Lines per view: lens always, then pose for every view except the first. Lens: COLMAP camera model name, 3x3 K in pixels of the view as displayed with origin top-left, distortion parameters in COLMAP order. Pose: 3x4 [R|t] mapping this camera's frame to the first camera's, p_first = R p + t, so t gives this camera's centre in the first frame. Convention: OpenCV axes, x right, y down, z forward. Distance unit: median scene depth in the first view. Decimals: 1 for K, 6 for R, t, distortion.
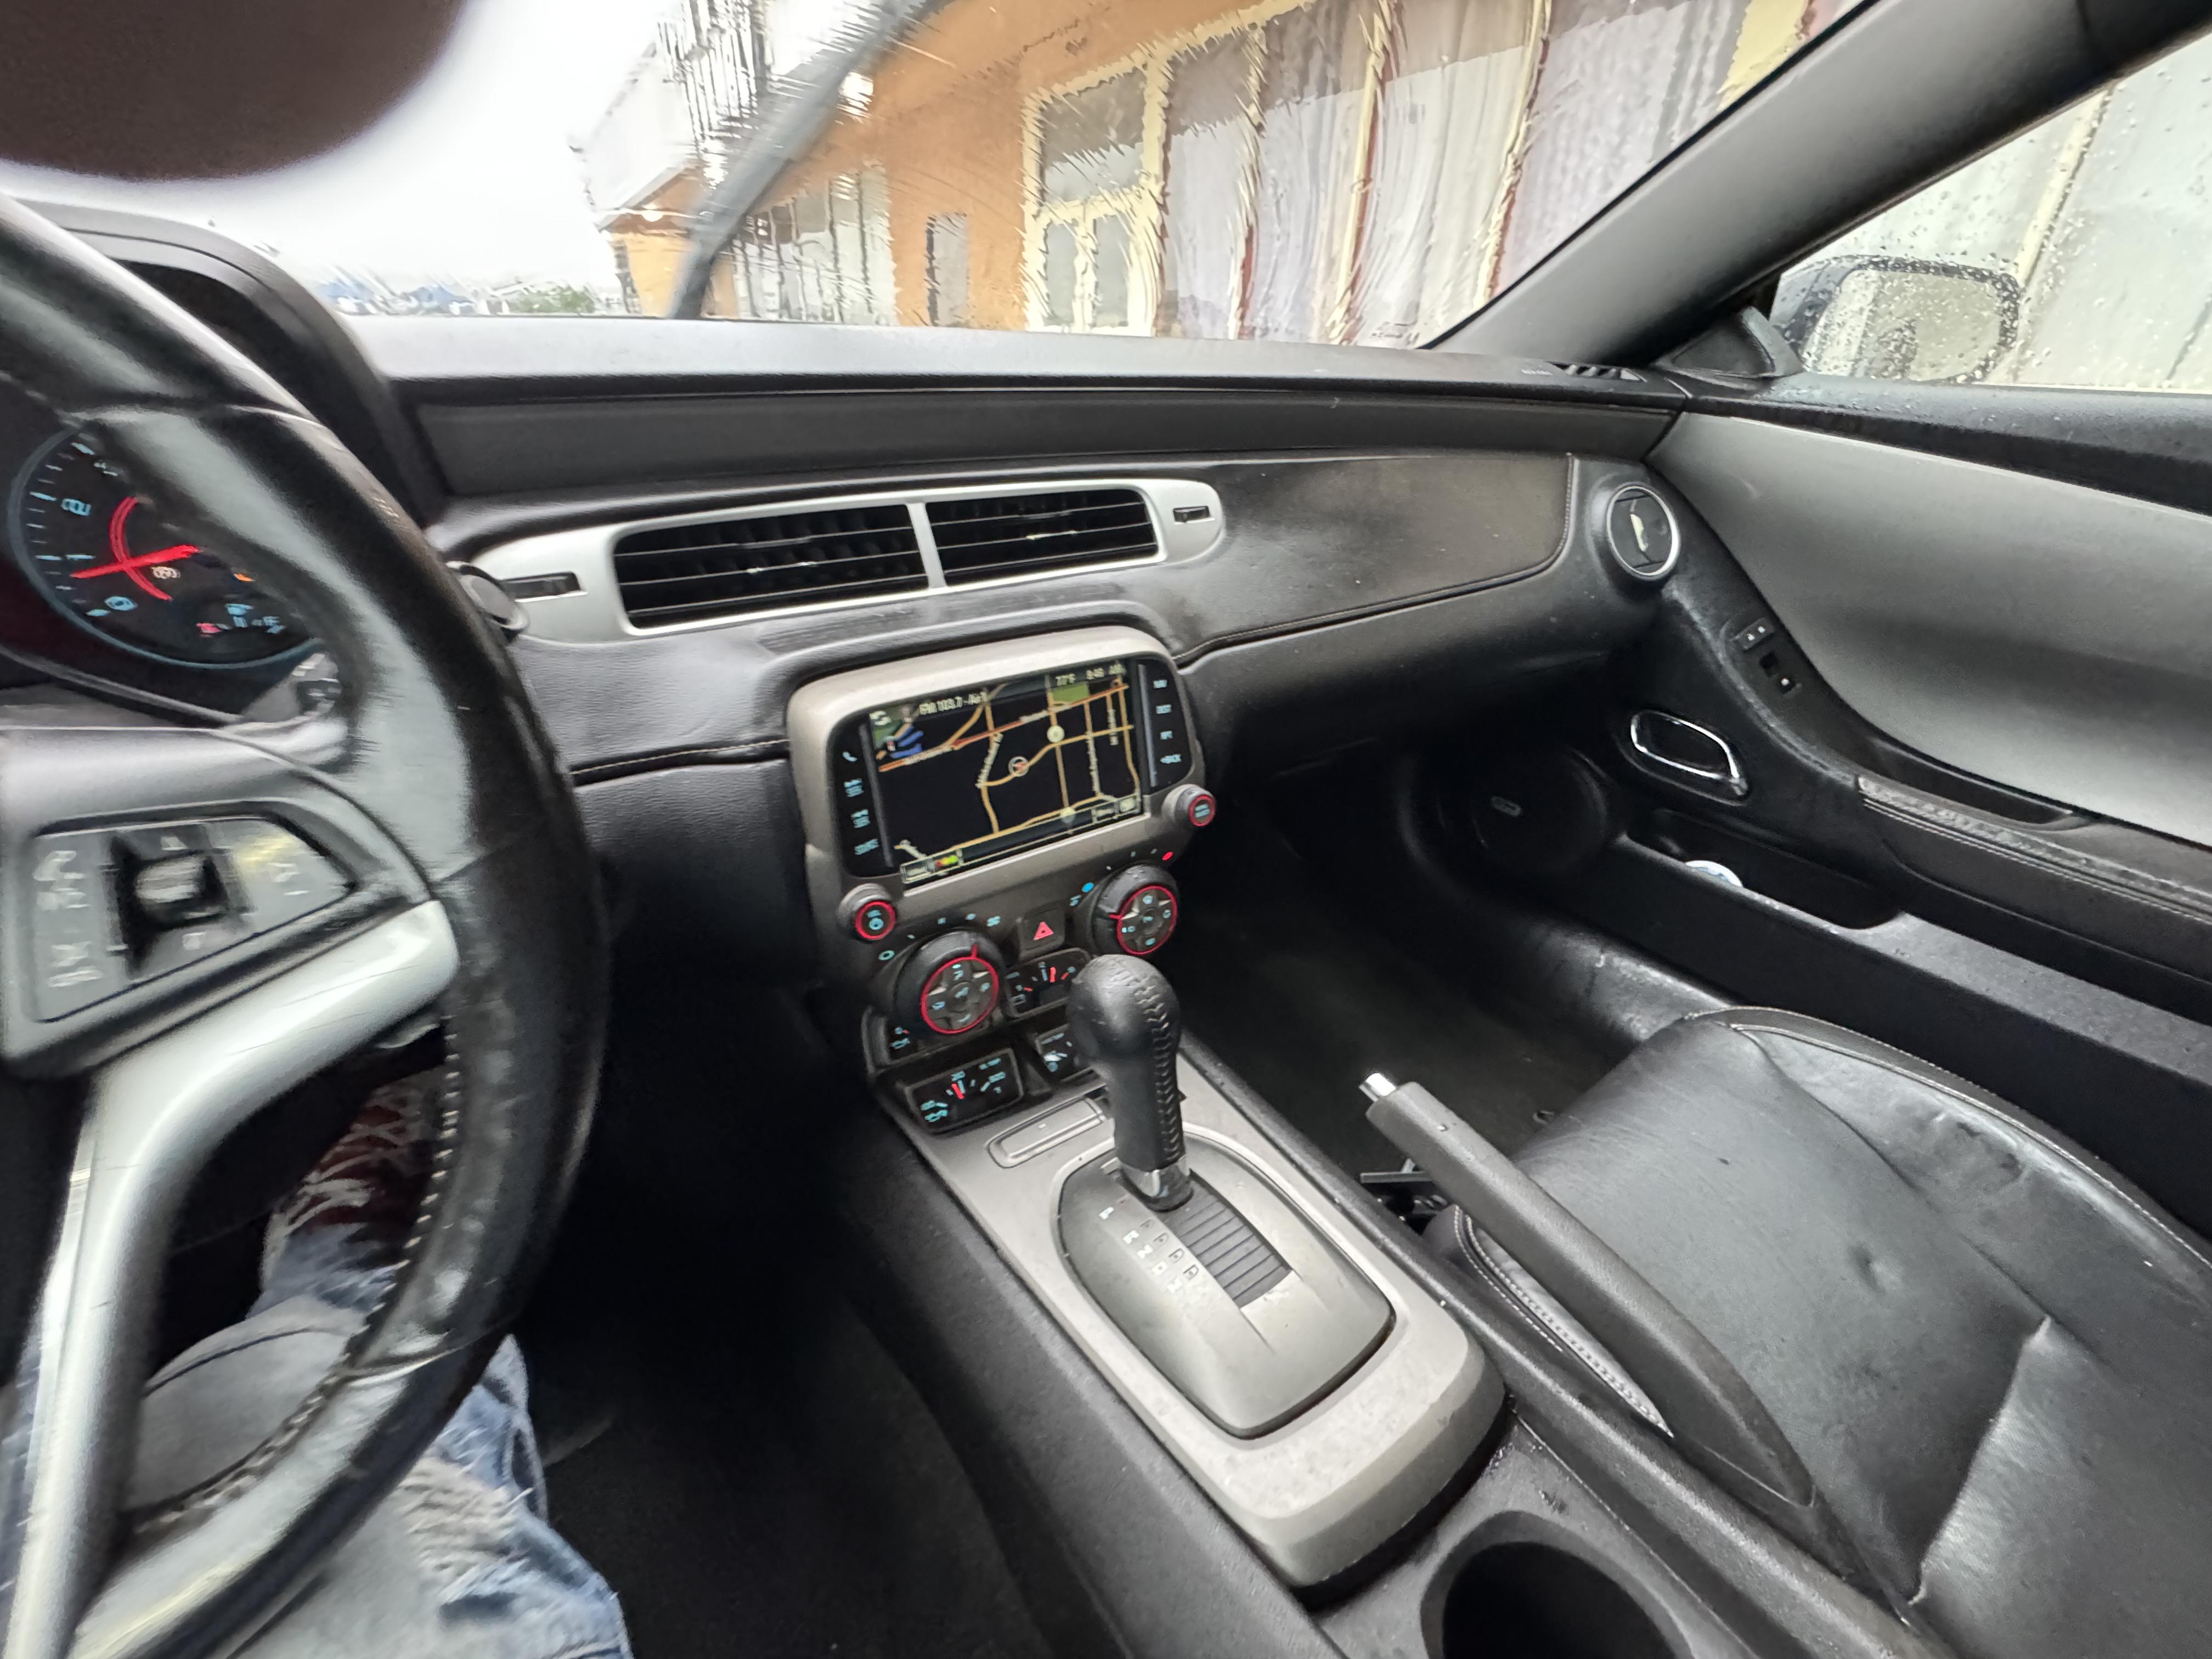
lens RADIAL K [[885.2, 0, 1106.0], [0, 885.2, 829.5], [0, 0, 1]] dist [-0.001937, -0.000454]
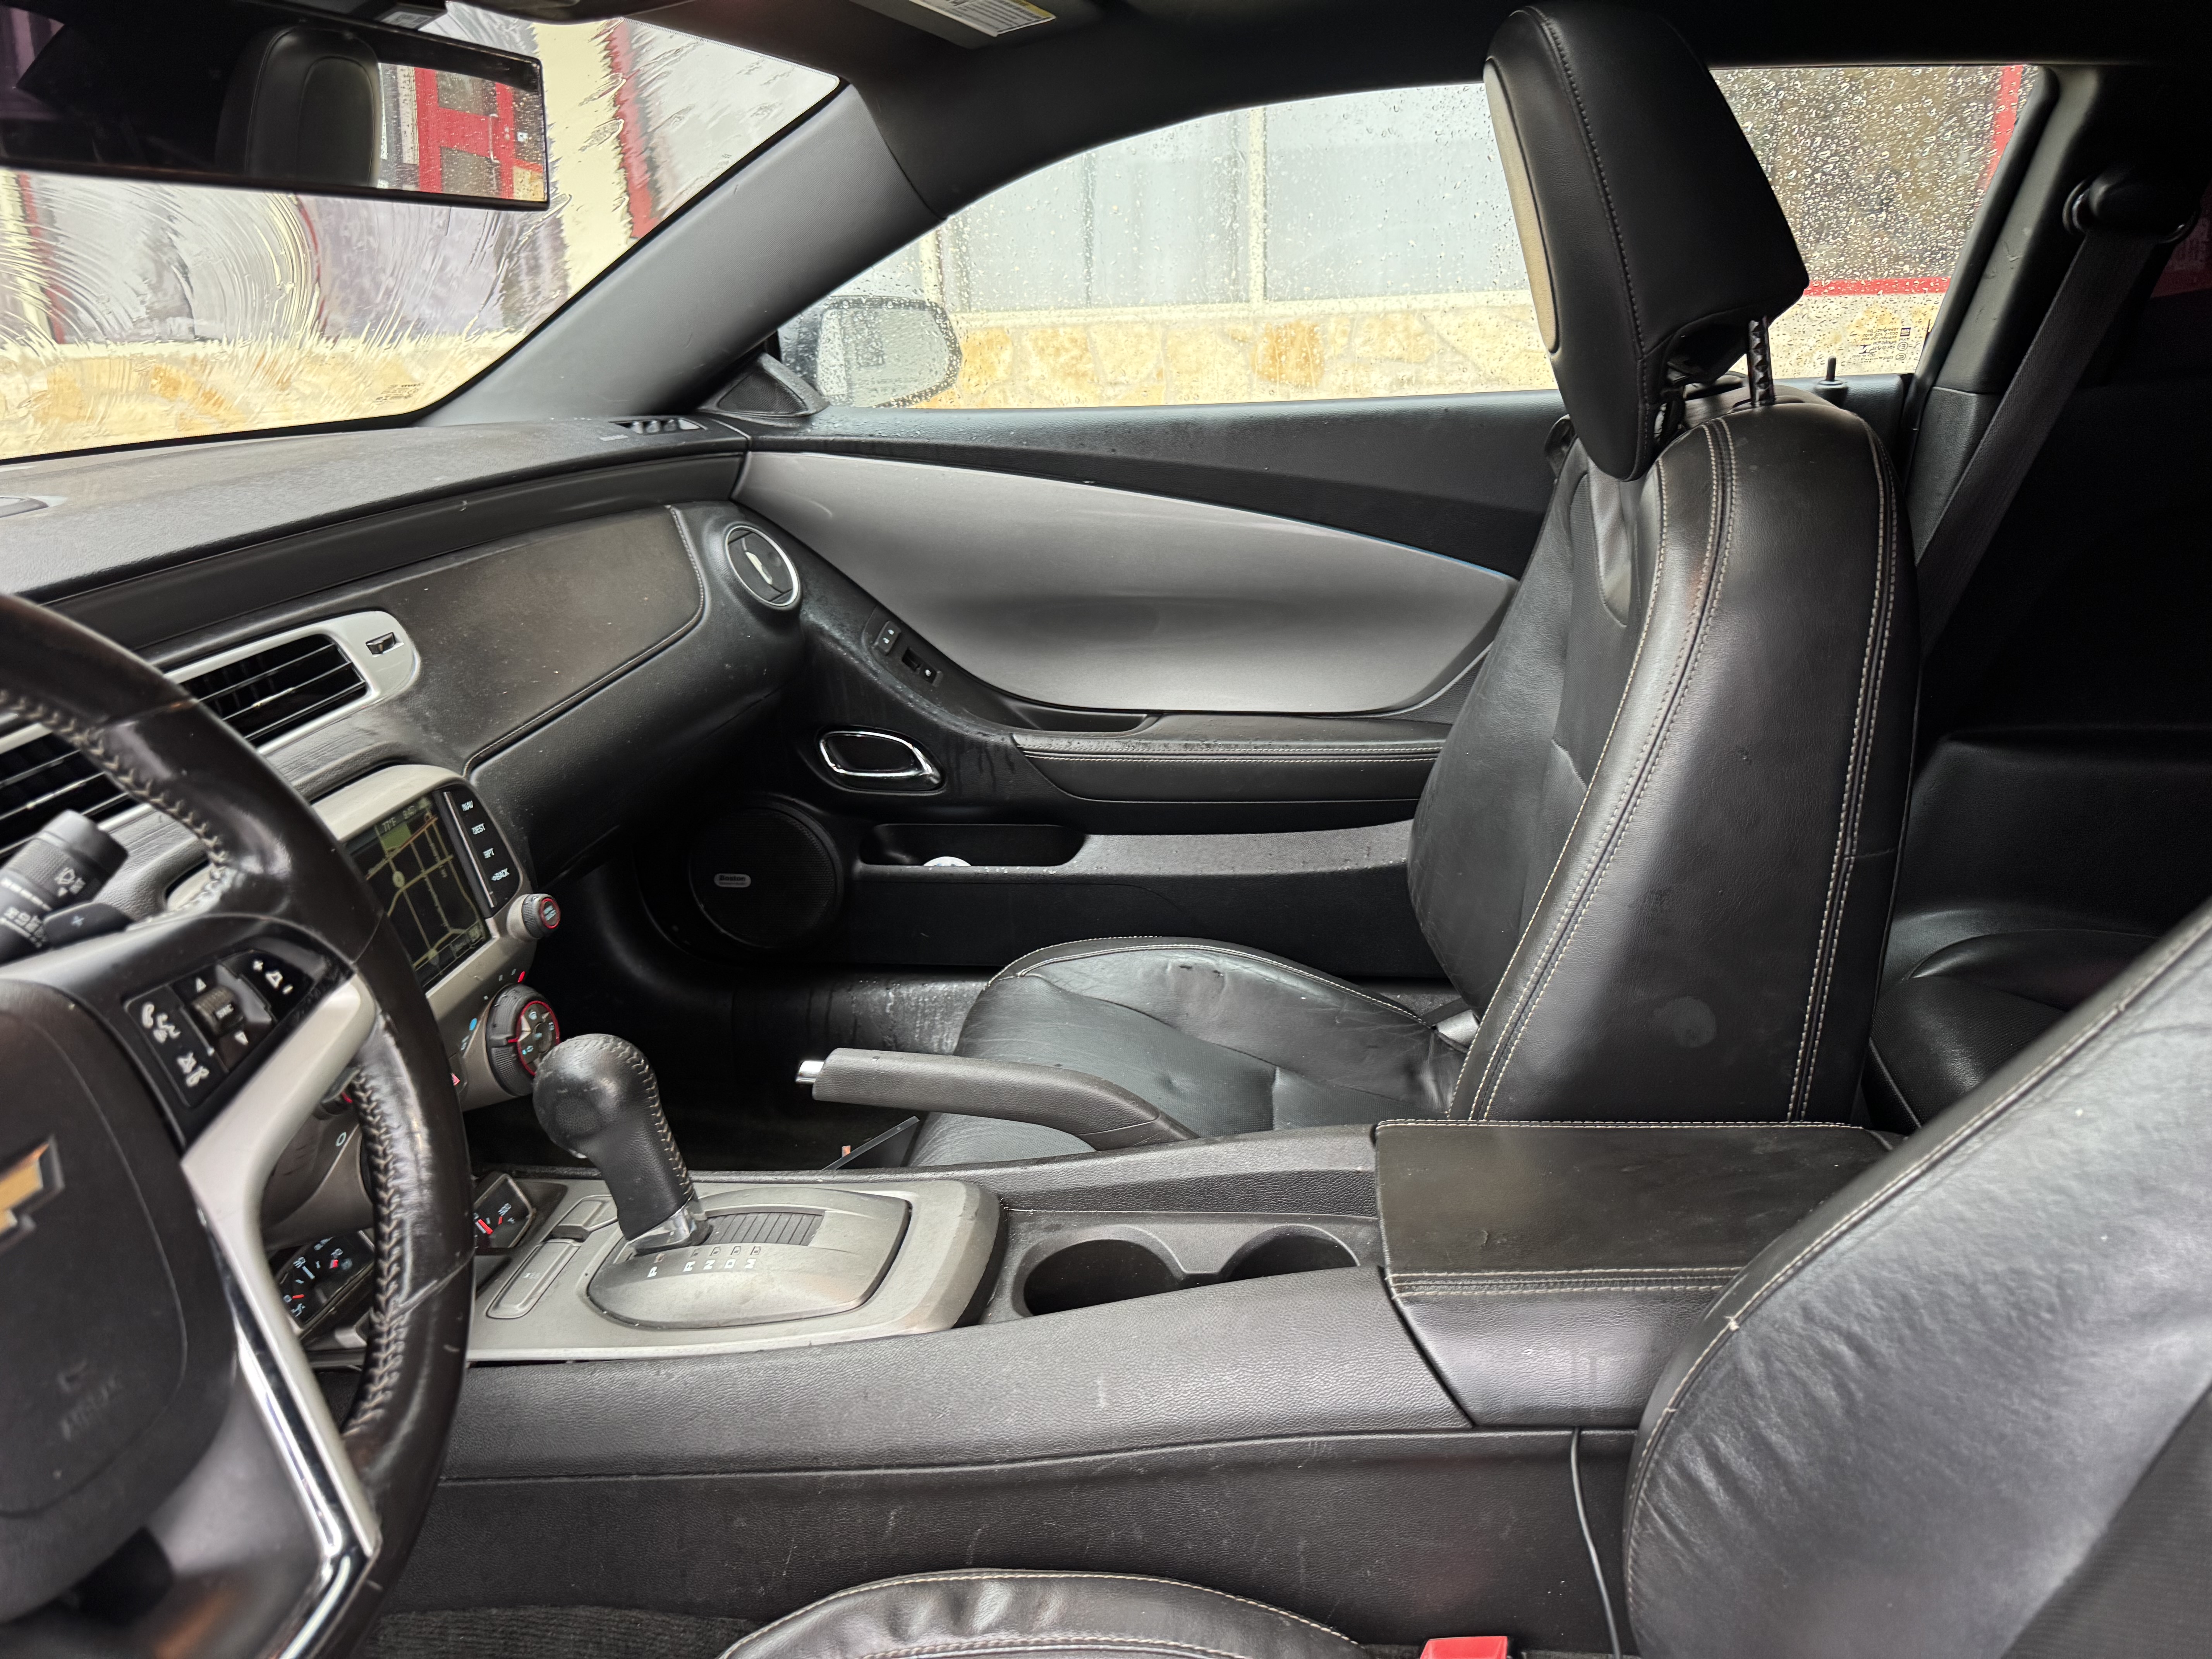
lens RADIAL K [[1573.5, 0, 1121.0], [0, 1573.5, 812.0], [0, 0, 1]] dist [0.075344, -0.116988]
pose [[0.670512, -0.285808, 0.684637, -0.583732], [0.395165, 0.918603, -0.003533, 0.120945], [-0.627900, 0.272913, 0.728876, -0.667729]]
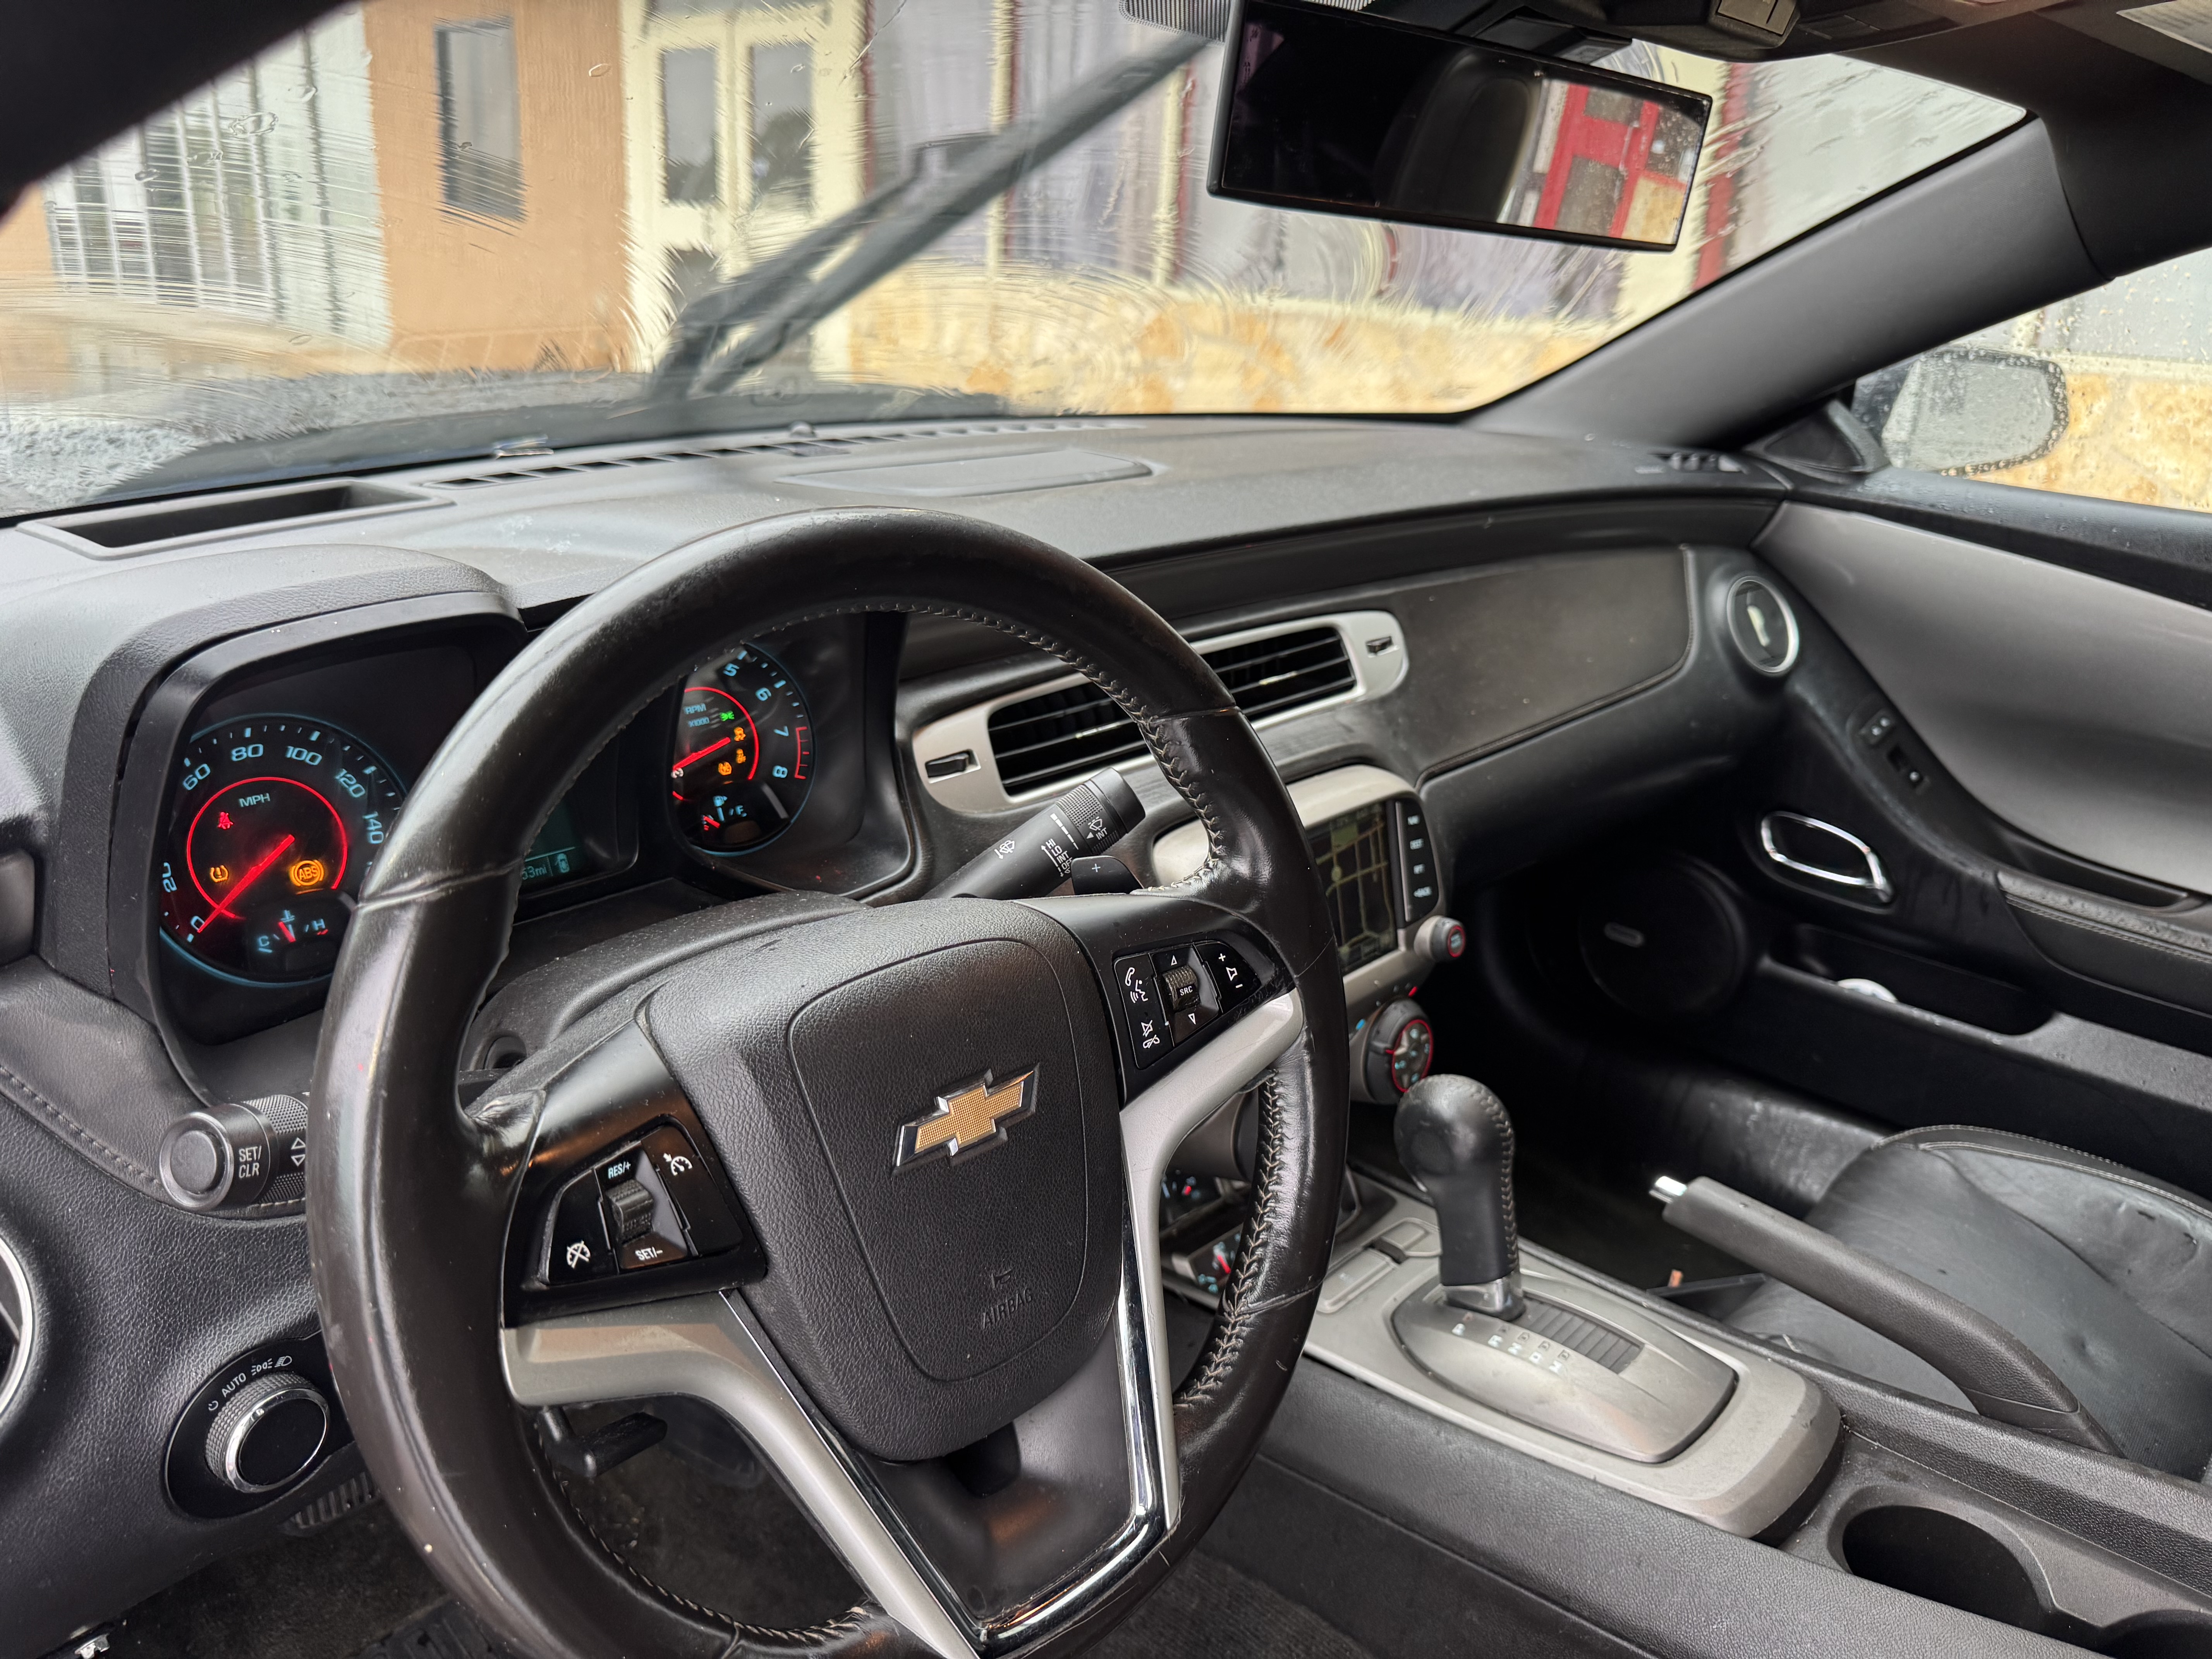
lens RADIAL K [[1593.1, 0, 1110.9], [0, 1593.1, 835.1], [0, 0, 1]] dist [0.038779, -0.050027]
pose [[0.973795, -0.051488, 0.221522, -0.598007], [0.079339, 0.989752, -0.118724, 0.038826], [-0.213139, 0.133188, 0.967901, -0.618494]]
